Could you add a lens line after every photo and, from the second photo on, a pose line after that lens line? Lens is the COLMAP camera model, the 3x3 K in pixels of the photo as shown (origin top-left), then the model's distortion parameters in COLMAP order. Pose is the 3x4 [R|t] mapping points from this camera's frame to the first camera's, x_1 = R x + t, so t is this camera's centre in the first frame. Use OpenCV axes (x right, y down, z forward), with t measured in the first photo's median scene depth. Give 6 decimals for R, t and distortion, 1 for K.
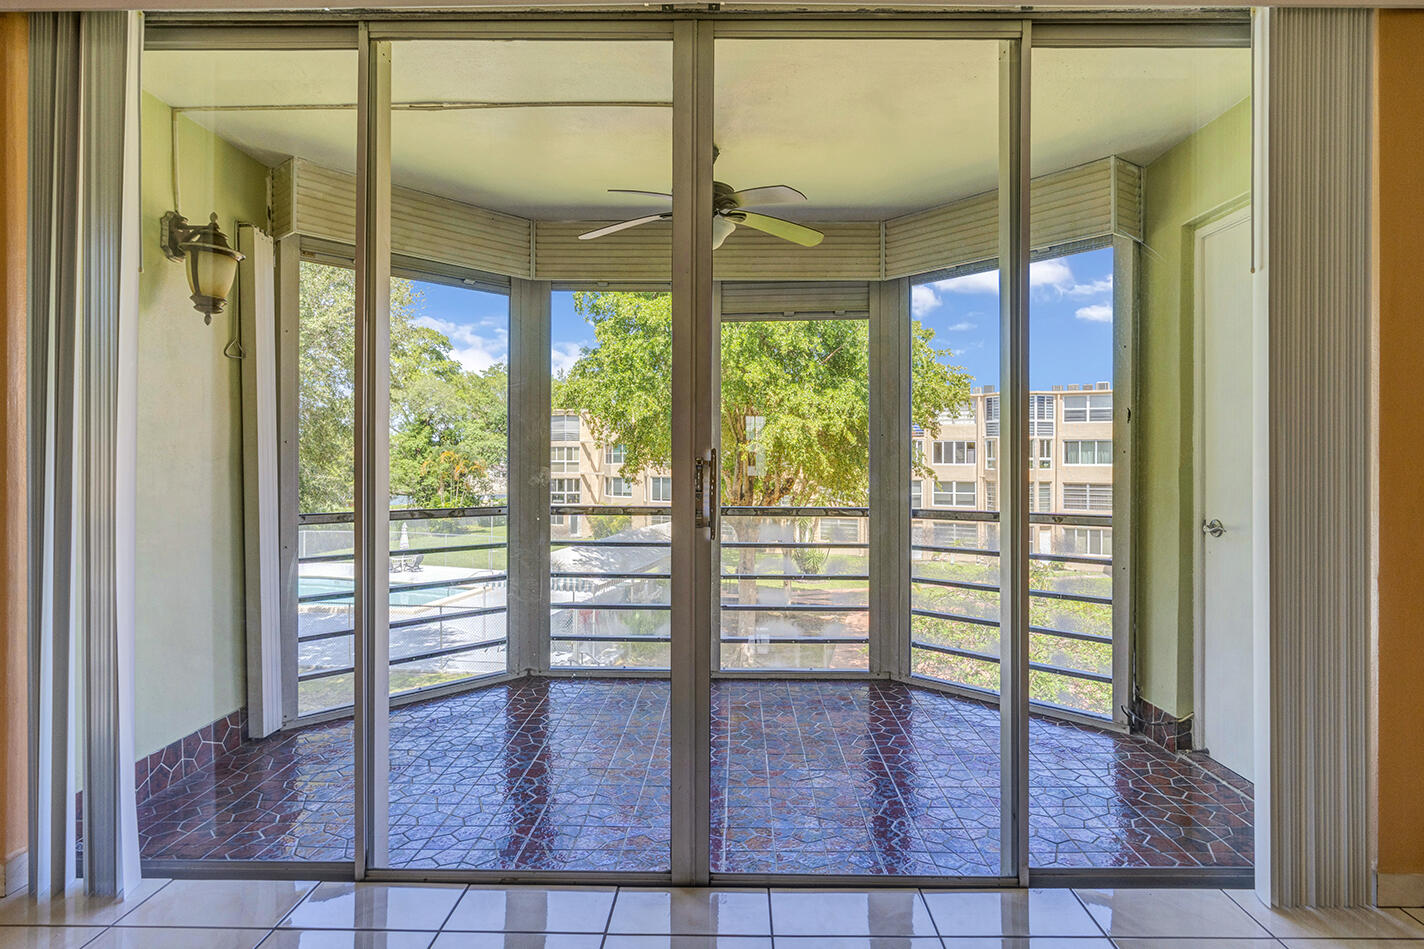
lens RADIAL K [[749.1, 0, 719.1], [0, 749.1, 457.7], [0, 0, 1]] dist [-0.020094, 0.000159]
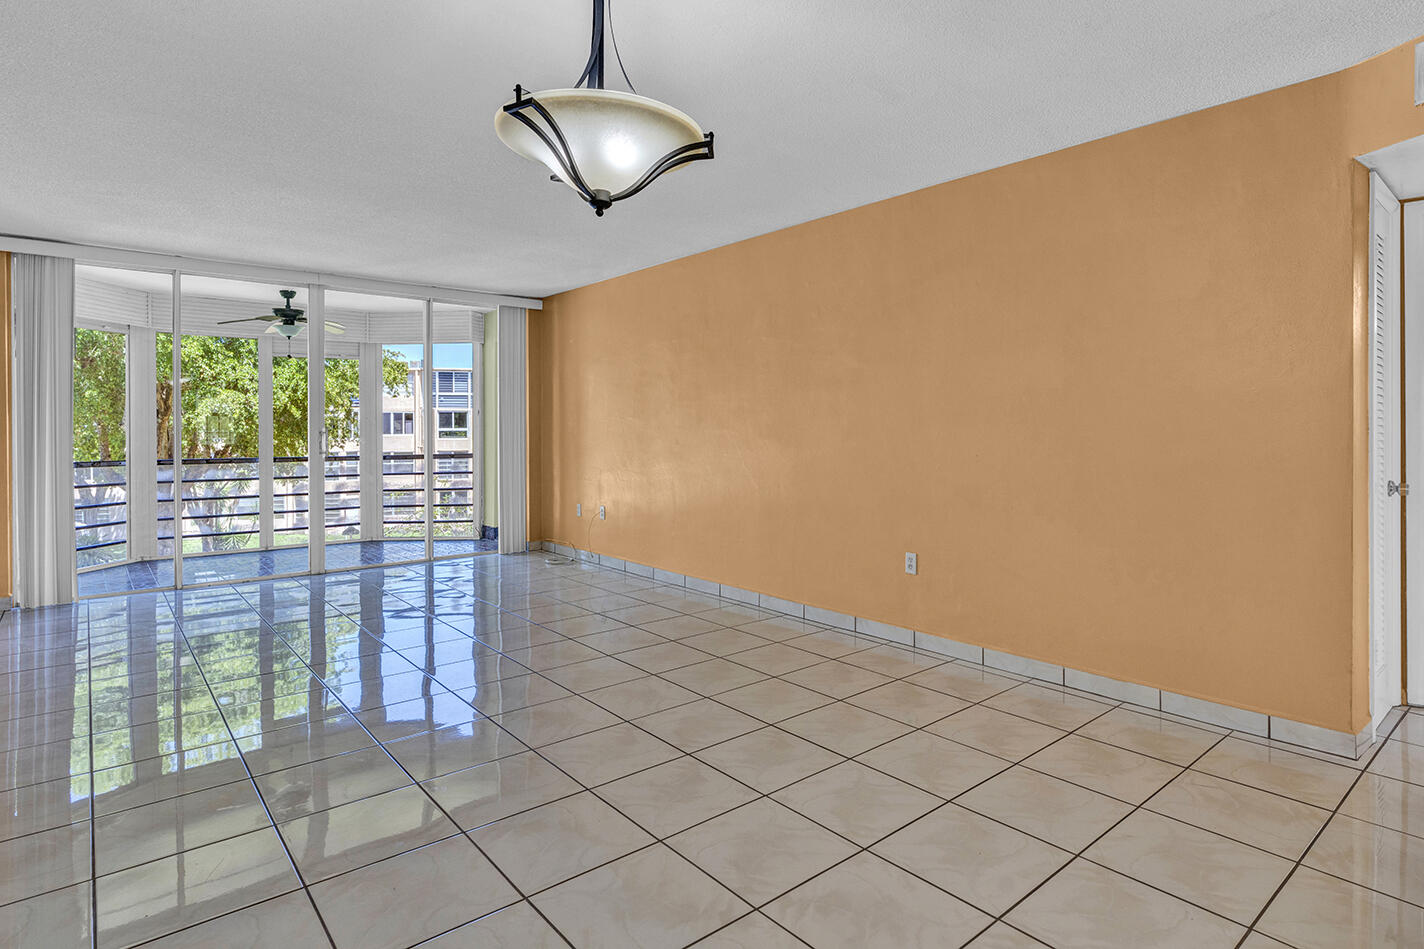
lens RADIAL K [[763.9, 0, 715.3], [0, 763.9, 430.3], [0, 0, 1]] dist [0.022370, 0.000845]
pose [[0.758392, -0.007059, 0.651760, -0.093557], [0.005073, 0.999975, 0.004927, -0.001165], [-0.651779, -0.000430, 0.758409, -0.263017]]
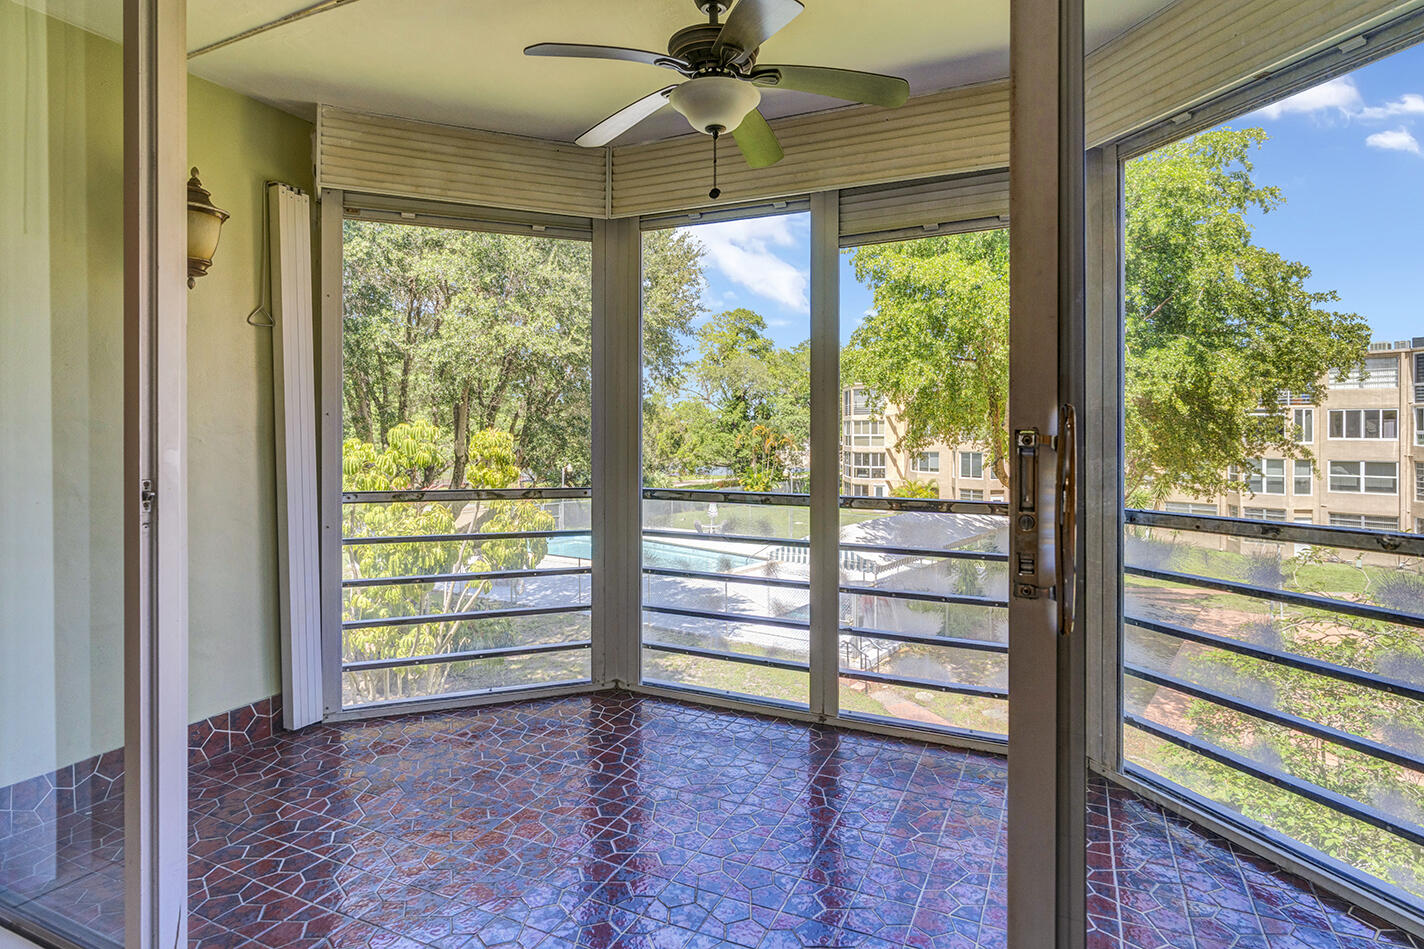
lens RADIAL K [[750.4, 0, 720.6], [0, 750.4, 435.0], [0, 0, 1]] dist [-0.016447, 0.000887]
pose [[0.915488, 0.000848, -0.402345, 0.044396], [0.001062, 0.999989, 0.004525, 0.000156], [0.402344, -0.004570, 0.915477, 0.061546]]
